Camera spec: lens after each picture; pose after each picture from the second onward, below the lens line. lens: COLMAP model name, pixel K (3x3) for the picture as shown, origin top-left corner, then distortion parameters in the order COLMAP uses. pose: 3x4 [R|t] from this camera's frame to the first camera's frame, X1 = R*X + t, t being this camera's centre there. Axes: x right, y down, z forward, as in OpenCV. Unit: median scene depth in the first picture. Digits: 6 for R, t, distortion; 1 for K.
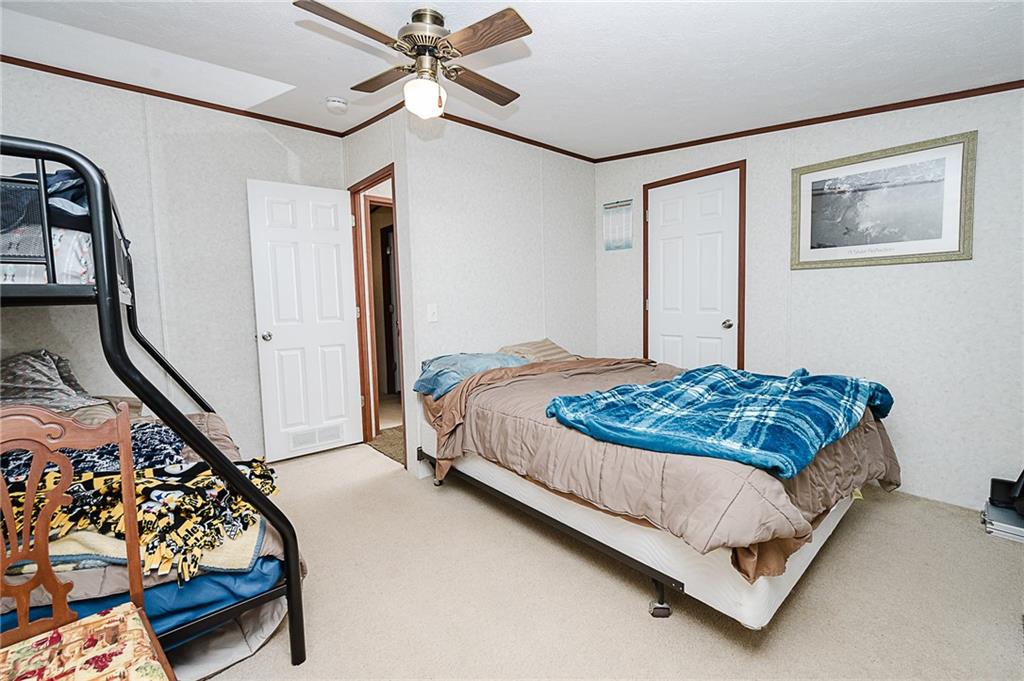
lens RADIAL K [[416.0, 0, 507.6], [0, 416.0, 333.1], [0, 0, 1]] dist [0.001768, 0.000377]
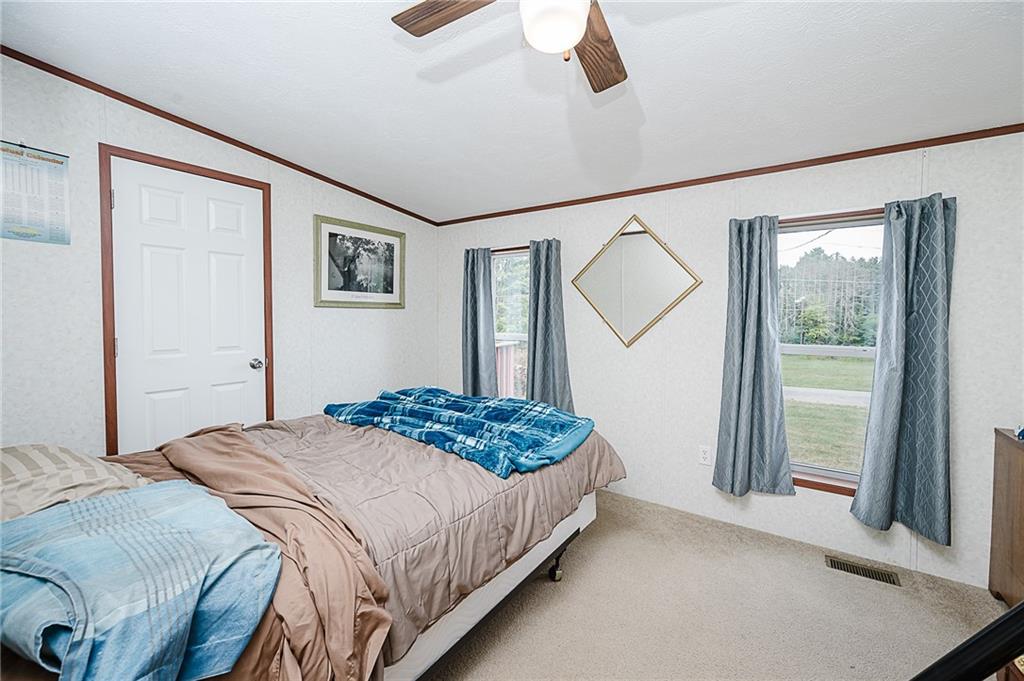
lens RADIAL K [[416.0, 0, 509.3], [0, 416.0, 334.8], [0, 0, 1]] dist [0.001768, 0.000377]
pose [[-0.225136, -0.021963, 0.974080, -0.484115], [0.085520, 0.995442, 0.042211, -0.084328], [-0.970567, 0.092807, -0.222232, 0.771394]]
